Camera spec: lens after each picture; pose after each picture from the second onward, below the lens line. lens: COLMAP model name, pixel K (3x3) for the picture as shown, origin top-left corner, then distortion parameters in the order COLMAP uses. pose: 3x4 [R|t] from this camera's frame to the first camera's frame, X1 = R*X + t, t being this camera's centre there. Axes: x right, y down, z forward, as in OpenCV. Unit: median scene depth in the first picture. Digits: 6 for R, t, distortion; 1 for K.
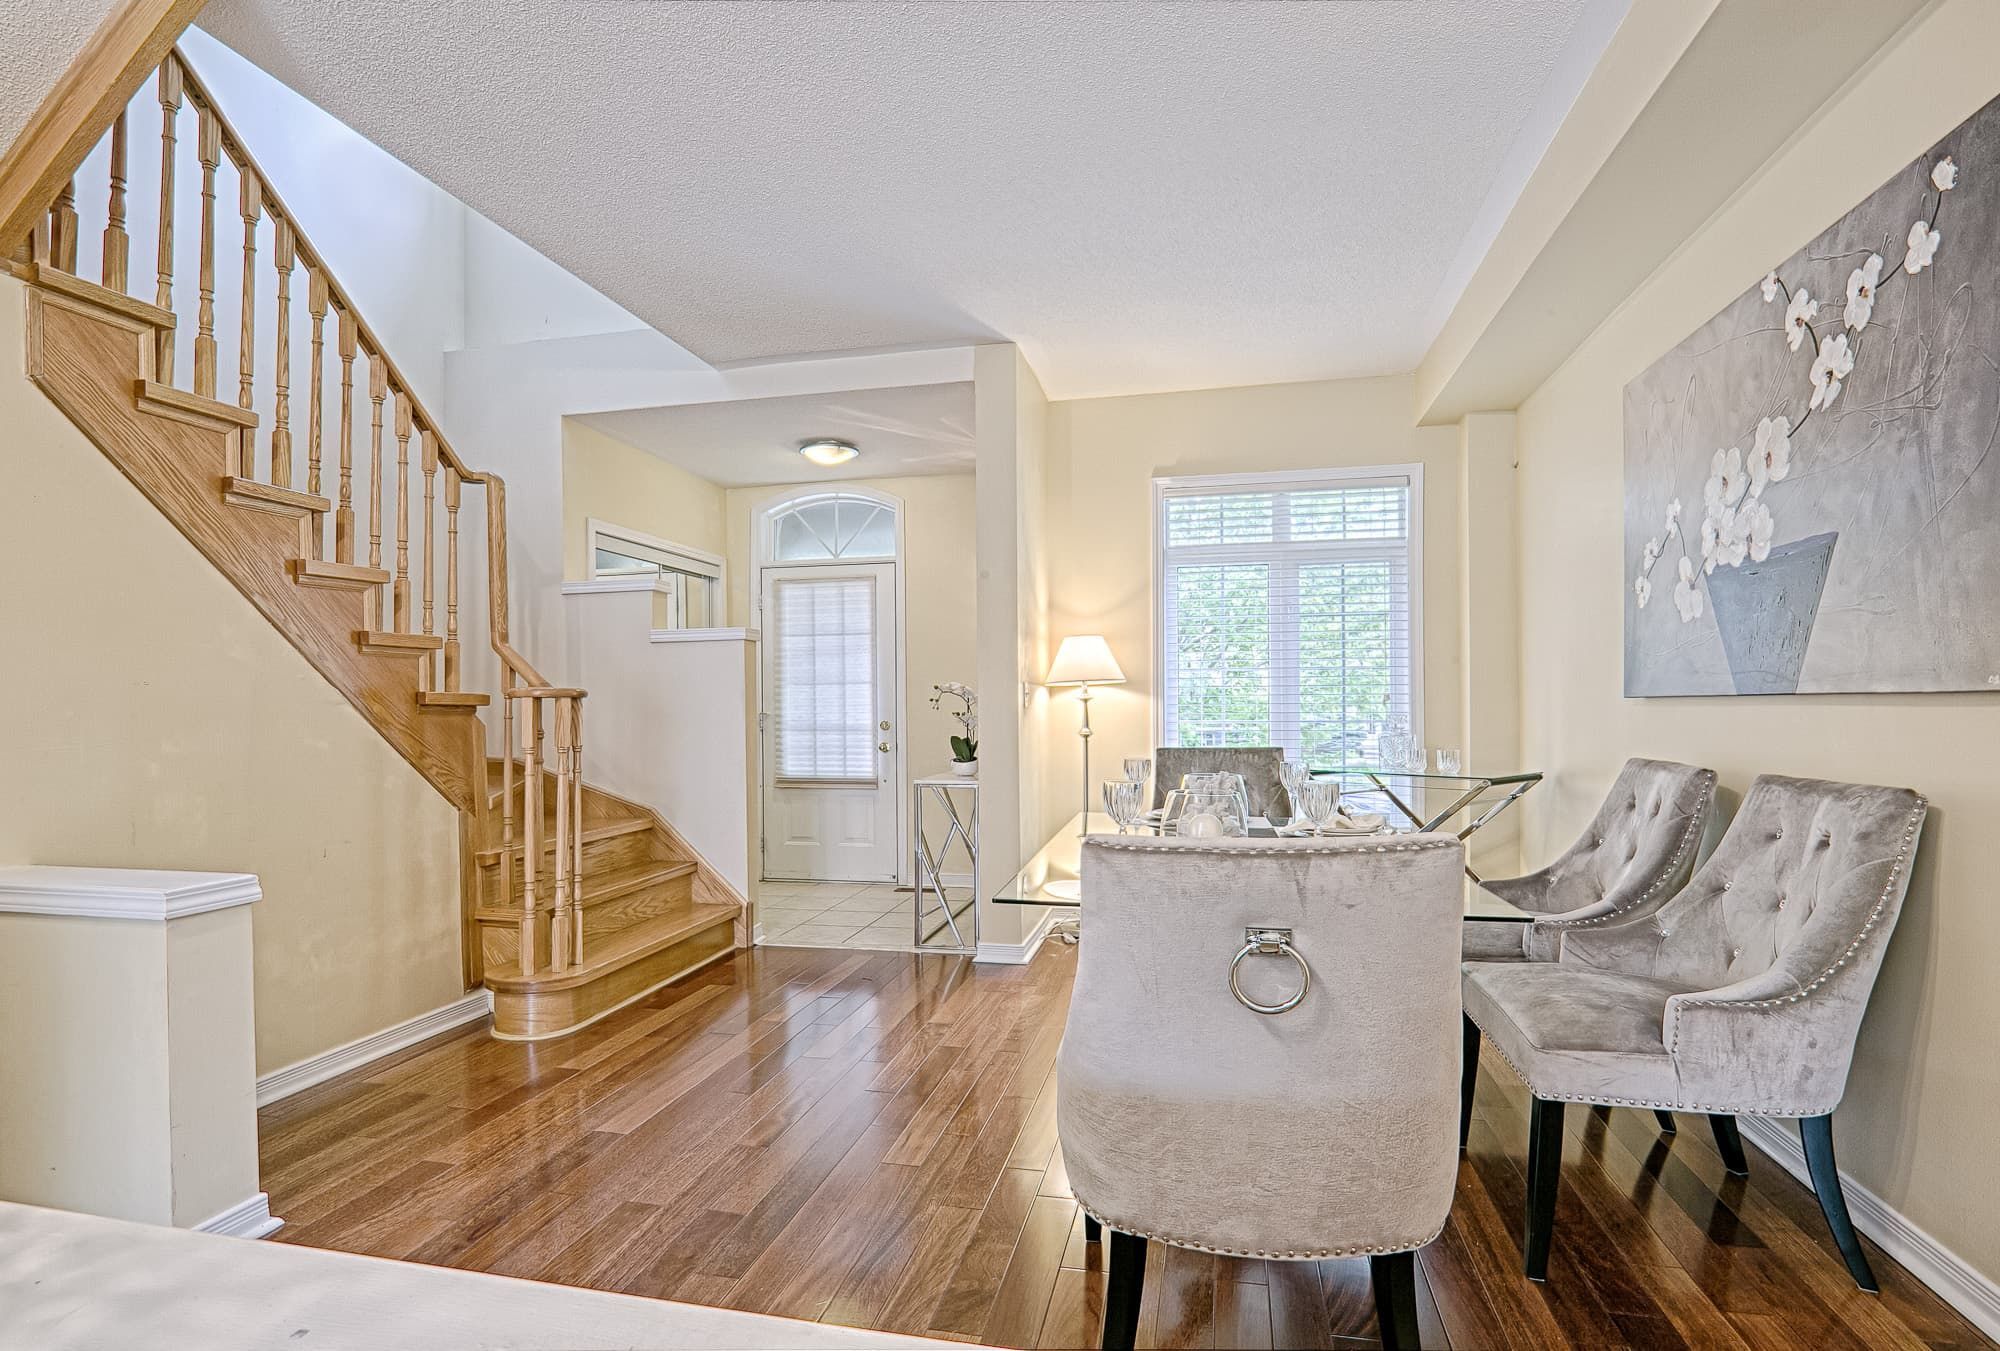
lens RADIAL K [[927.8, 0, 985.4], [0, 927.8, 710.4], [0, 0, 1]] dist [-0.001218, -0.000449]
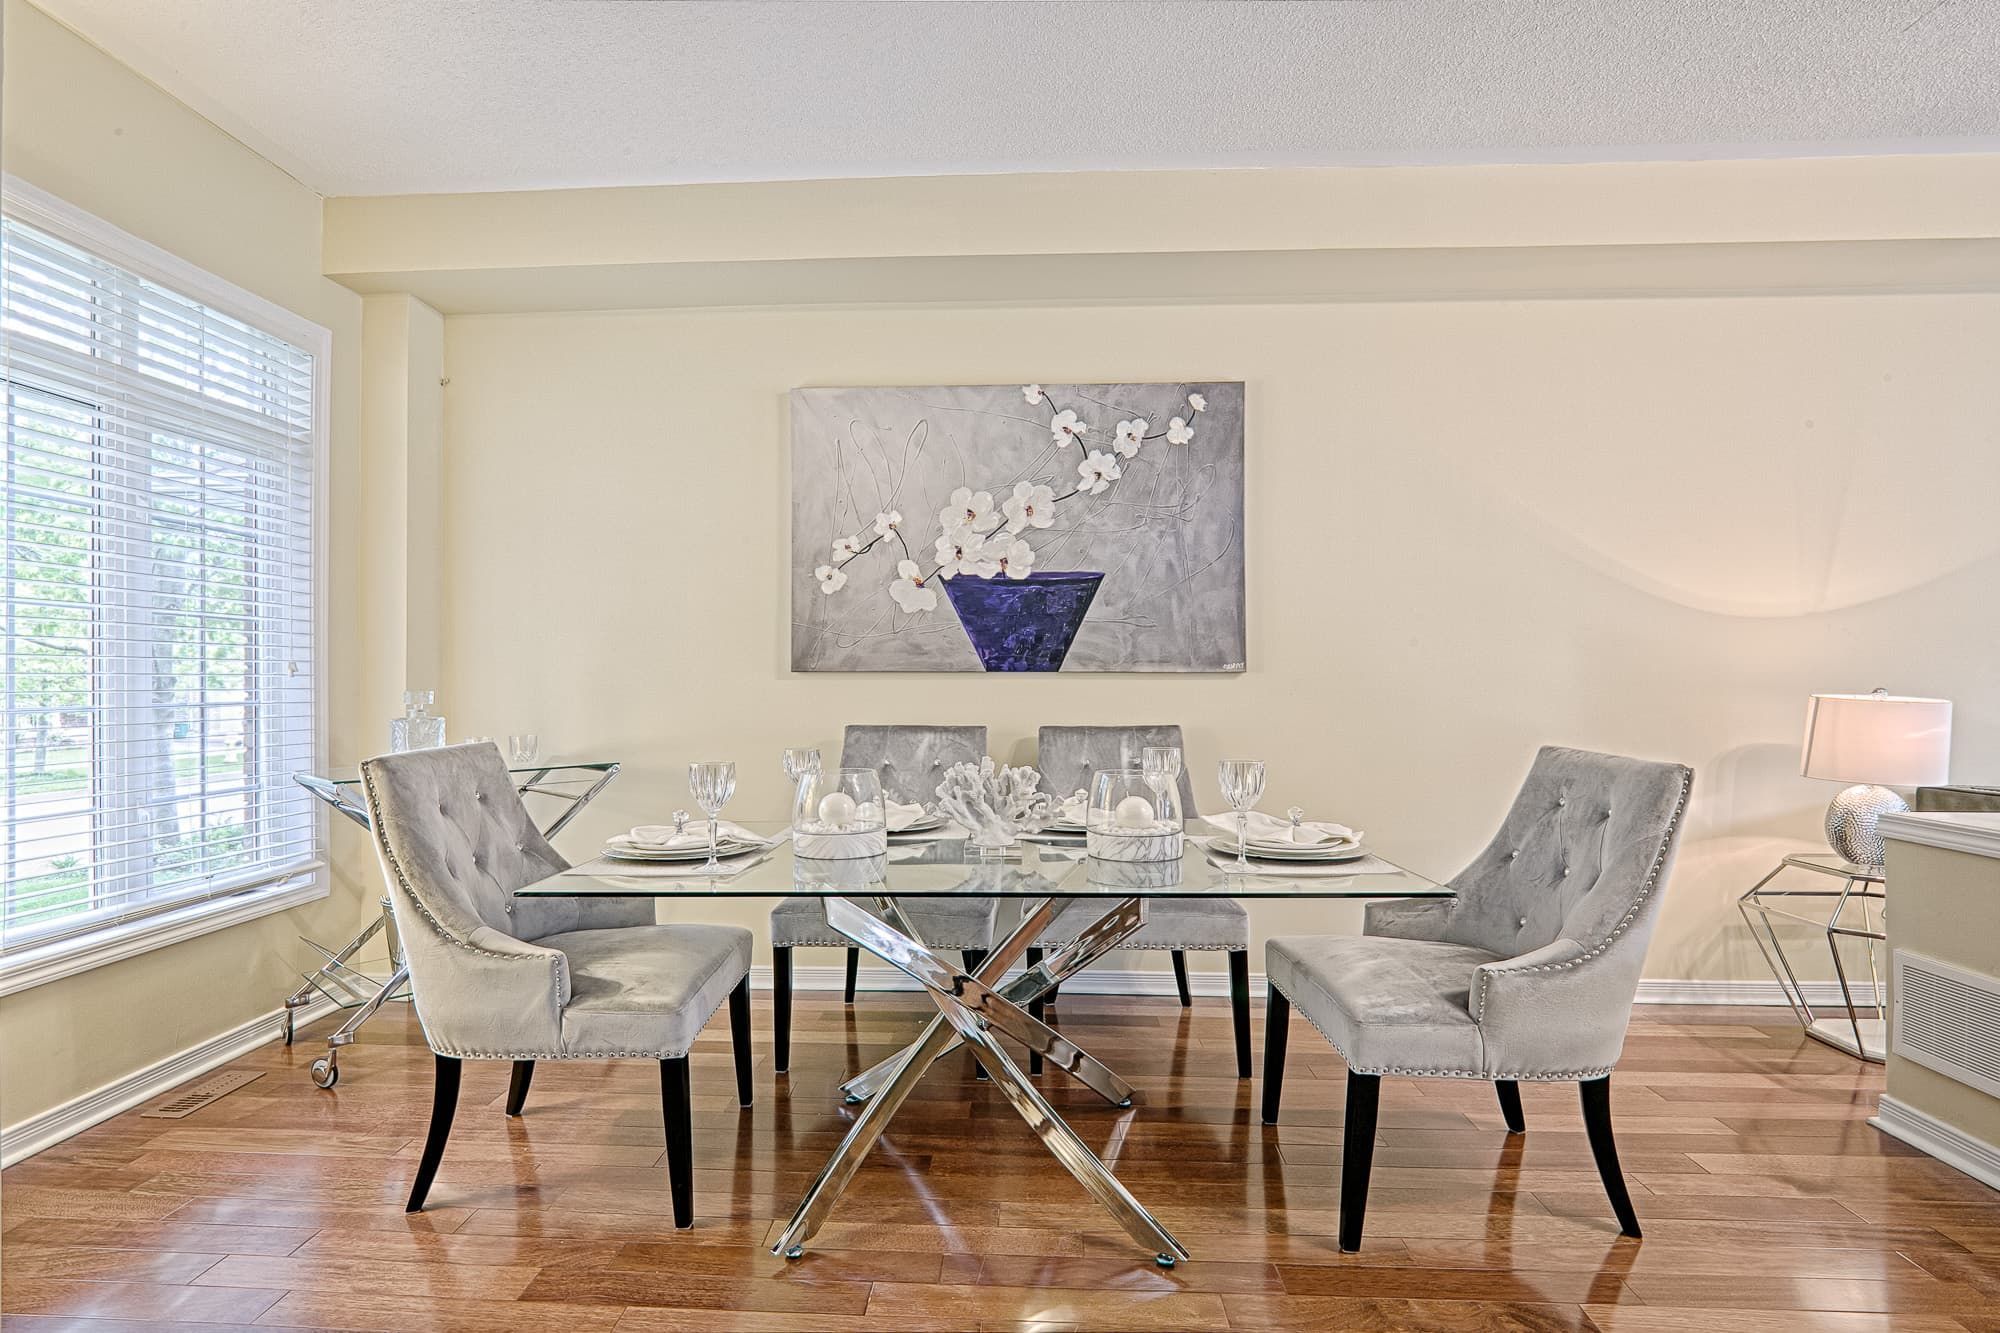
lens RADIAL K [[986.1, 0, 992.5], [0, 986.1, 677.8], [0, 0, 1]] dist [-0.014378, 0.002438]
pose [[-0.161955, 0.011611, 0.986730, -0.650859], [0.006254, 0.999923, -0.010740, 0.007873], [-0.986778, 0.004431, -0.162015, 1.269900]]
